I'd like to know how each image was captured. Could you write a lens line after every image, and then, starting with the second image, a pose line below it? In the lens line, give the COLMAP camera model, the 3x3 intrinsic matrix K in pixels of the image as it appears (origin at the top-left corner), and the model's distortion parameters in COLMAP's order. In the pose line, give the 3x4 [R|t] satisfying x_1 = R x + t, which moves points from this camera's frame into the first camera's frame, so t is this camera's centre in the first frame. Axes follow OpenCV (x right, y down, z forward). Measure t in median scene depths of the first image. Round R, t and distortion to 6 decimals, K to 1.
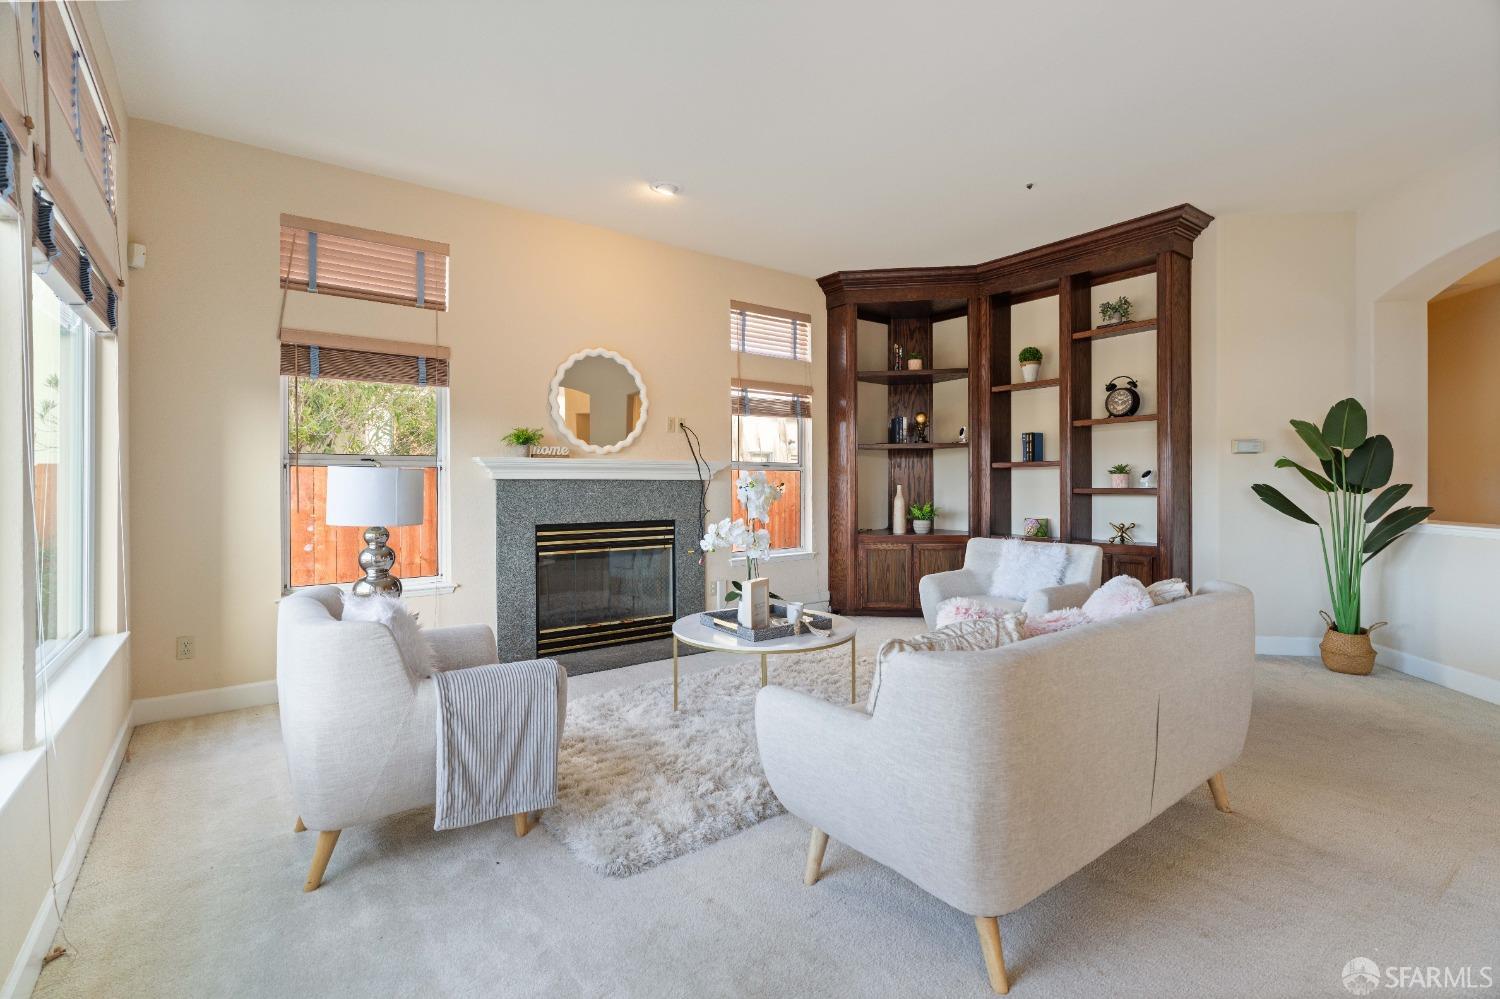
lens RADIAL K [[695.3, 0, 762.8], [0, 695.3, 494.1], [0, 0, 1]] dist [-0.009752, 0.004146]
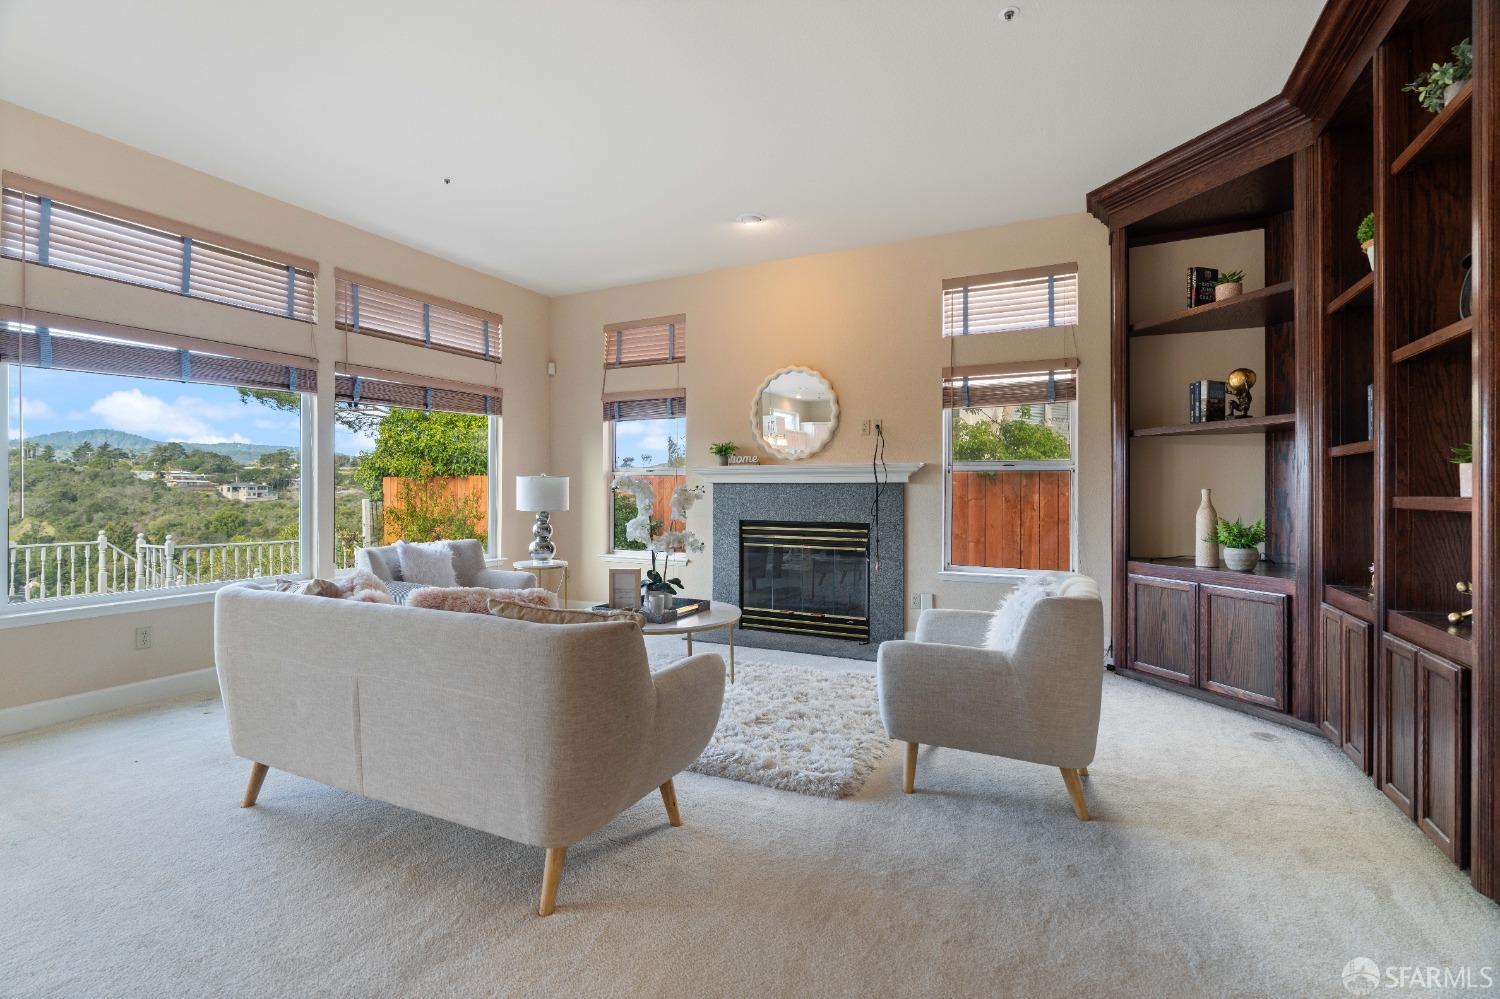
lens RADIAL K [[695.3, 0, 734.0], [0, 695.3, 494.9], [0, 0, 1]] dist [-0.009752, 0.004146]
pose [[0.423925, 0.010539, -0.905636, 0.690877], [-0.015536, 0.999870, 0.004363, -0.004682], [0.905564, 0.012220, 0.424033, 0.410462]]
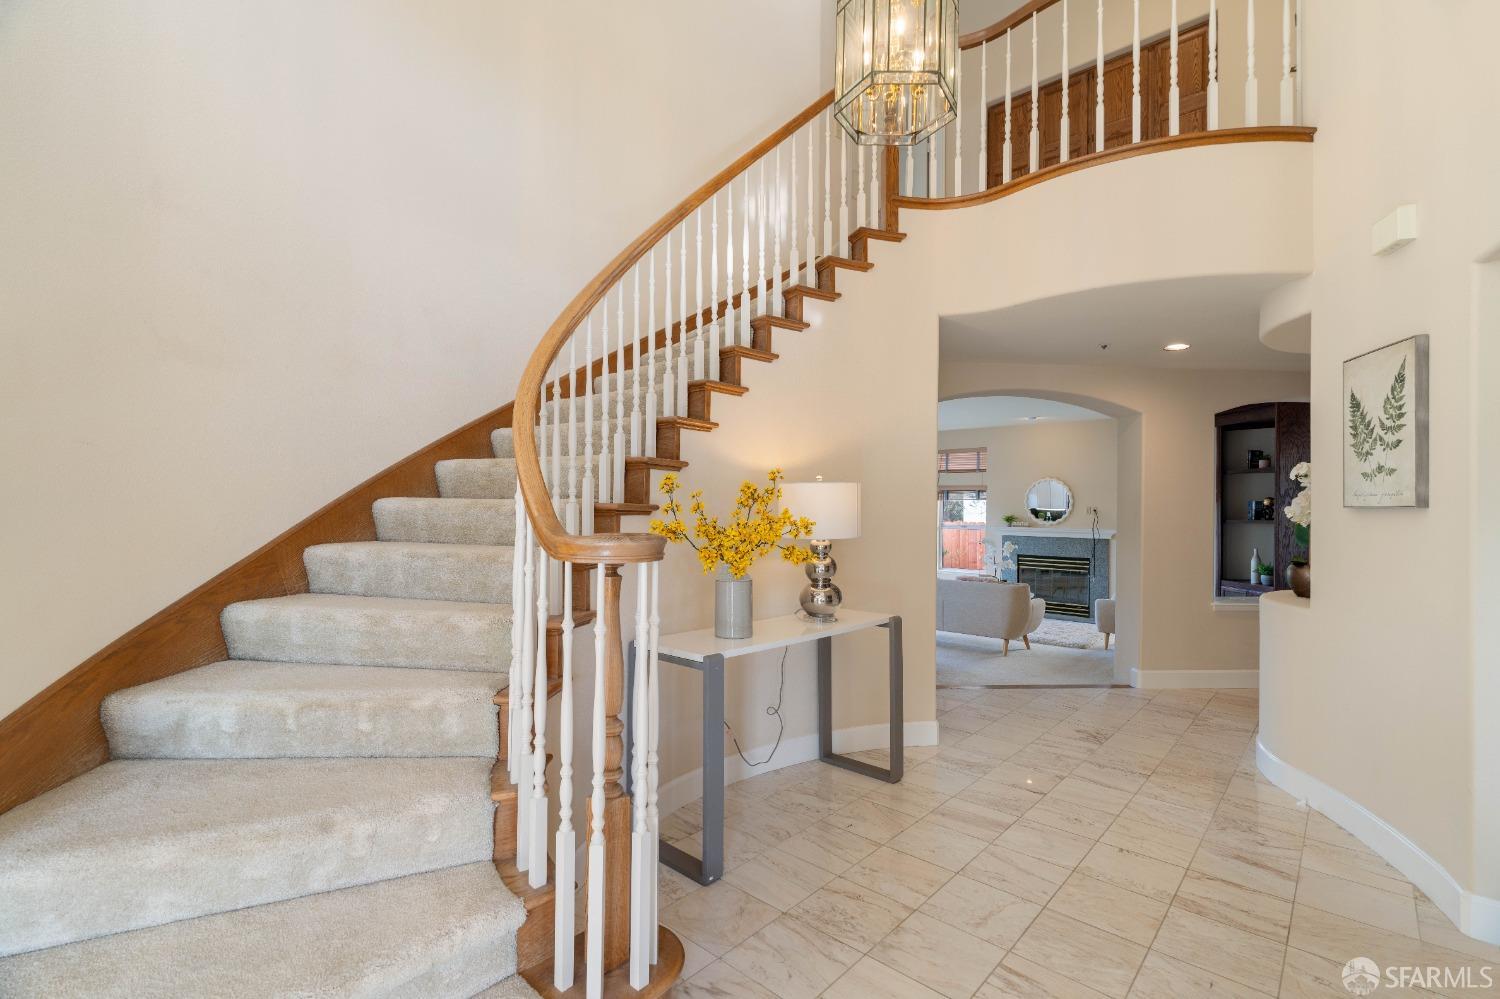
lens RADIAL K [[695.3, 0, 737.5], [0, 695.3, 506.6], [0, 0, 1]] dist [-0.009752, 0.004146]
pose [[0.170572, -0.002155, -0.985343, 1.660076], [-0.034705, 0.999364, -0.008194, -0.060046], [0.984734, 0.035594, 0.170389, -0.330061]]
